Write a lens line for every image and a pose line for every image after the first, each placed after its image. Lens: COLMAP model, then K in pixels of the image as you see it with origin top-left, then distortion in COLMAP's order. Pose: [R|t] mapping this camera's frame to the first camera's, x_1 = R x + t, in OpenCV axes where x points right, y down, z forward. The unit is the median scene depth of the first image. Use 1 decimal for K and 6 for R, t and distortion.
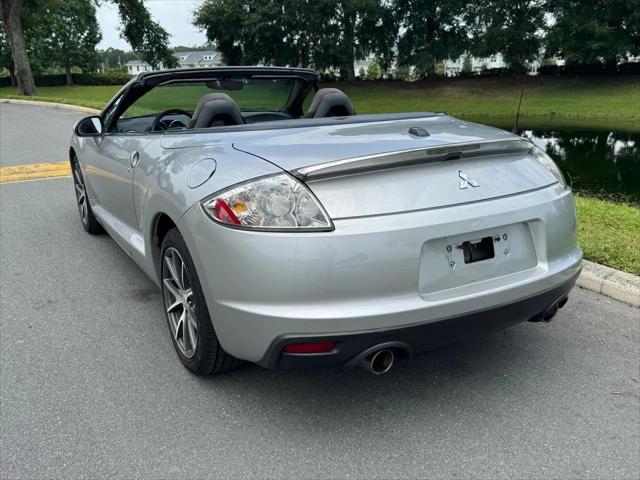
lens RADIAL K [[570.9, 0, 320.5], [0, 570.9, 241.8], [0, 0, 1]] dist [0.059281, -0.120997]
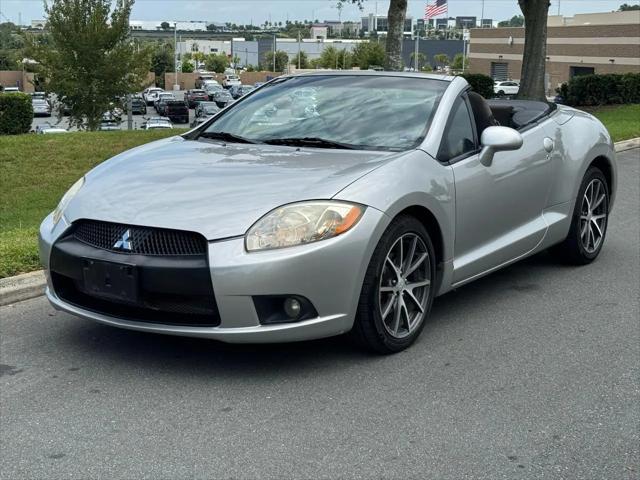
lens RADIAL K [[1027.3, 0, 315.9], [0, 1027.3, 239.7], [0, 0, 1]] dist [0.216469, -0.477426]
pose [[-0.427575, -0.142605, 0.892661, -1.098975], [0.279705, 0.918150, 0.280652, -0.326140], [-0.859619, 0.369682, -0.352690, 1.050792]]
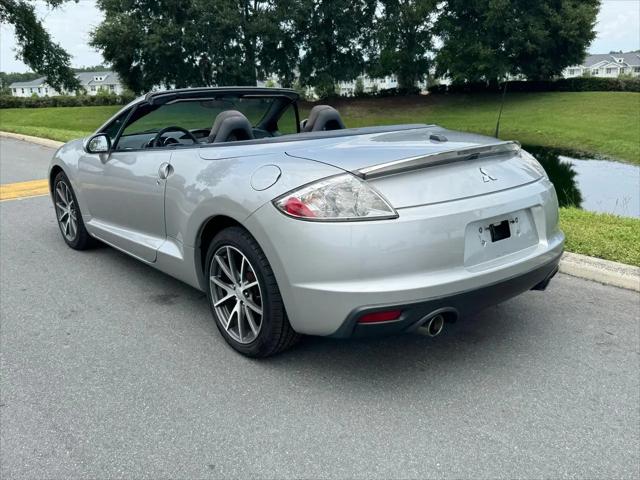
lens RADIAL K [[566.3, 0, 315.2], [0, 566.3, 238.5], [0, 0, 1]] dist [0.100554, -0.184508]
pose [[0.985797, -0.049604, 0.160450, -0.155671], [0.055567, 0.997913, -0.032890, 0.024295], [-0.158484, 0.041339, 0.986496, -0.075082]]
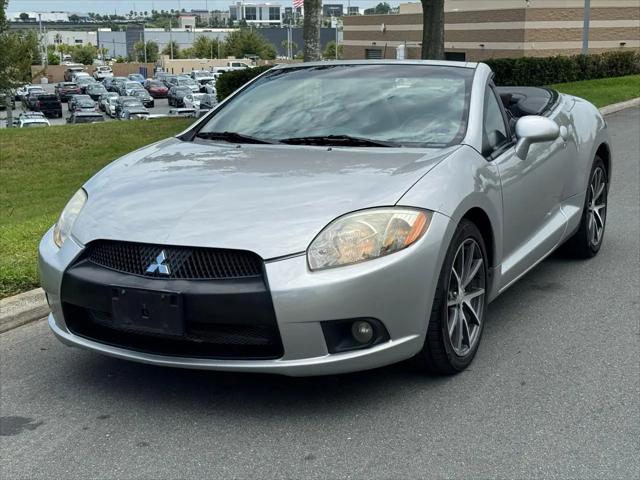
lens RADIAL K [[1027.3, 0, 315.9], [0, 1027.3, 239.7], [0, 0, 1]] dist [0.216469, -0.477426]
pose [[-0.537137, -0.130253, 0.833377, -0.899368], [0.283579, 0.902610, 0.323849, -0.356827], [-0.794397, 0.410280, -0.447888, 1.134376]]
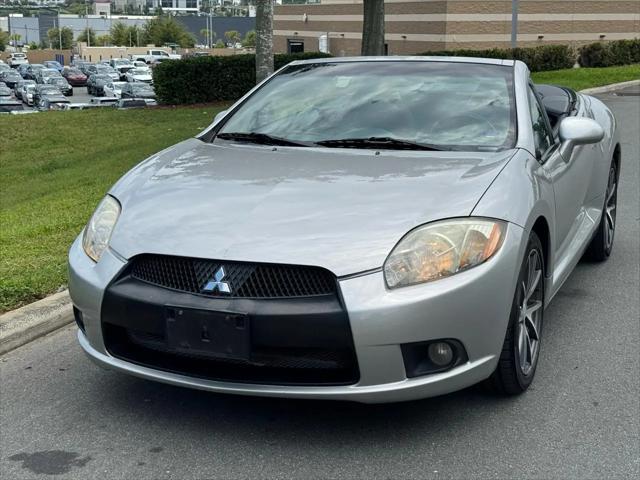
lens RADIAL K [[1027.3, 0, 315.9], [0, 1027.3, 239.7], [0, 0, 1]] dist [0.216469, -0.477426]
pose [[-0.602234, -0.135345, 0.786763, -0.766333], [0.260944, 0.898016, 0.354226, -0.385414], [-0.754468, 0.418628, -0.505499, 1.190942]]
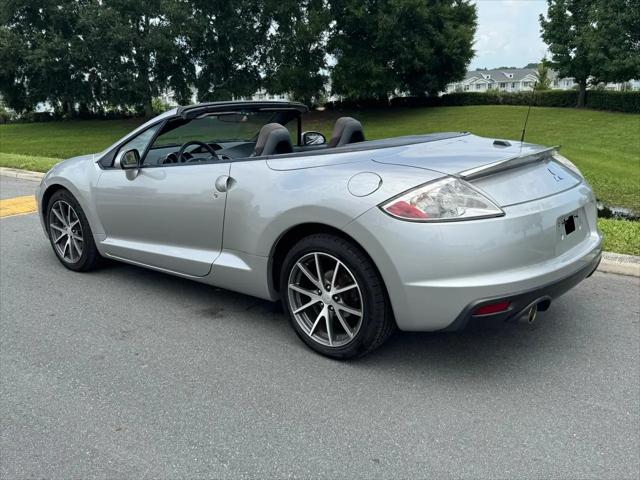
lens RADIAL K [[563.7, 0, 307.0], [0, 563.7, 239.5], [0, 0, 1]] dist [0.142525, -0.259731]
pose [[0.939371, -0.094233, 0.329701, -0.378348], [0.114645, 0.992476, -0.042980, 0.017825], [-0.323171, 0.078173, 0.943106, -0.042972]]
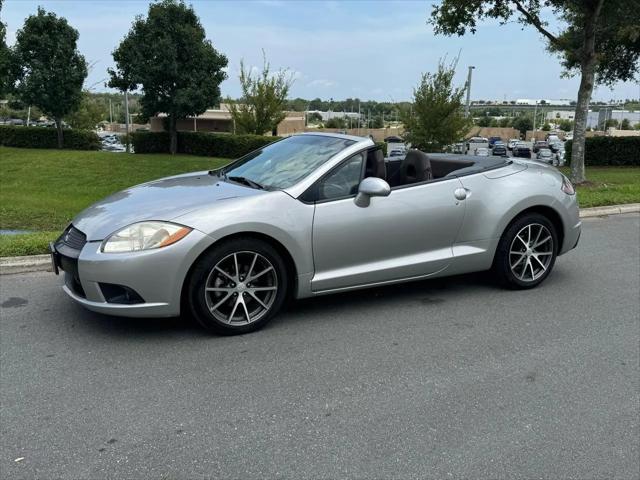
lens RADIAL K [[582.1, 0, 321.5], [0, 582.1, 241.8], [0, 0, 1]] dist [0.142753, -0.278893]
pose [[0.055929, -0.190305, 0.980131, -0.985344], [0.285780, 0.943647, 0.166914, -0.116636], [-0.956662, 0.270767, 0.107162, 0.362063]]
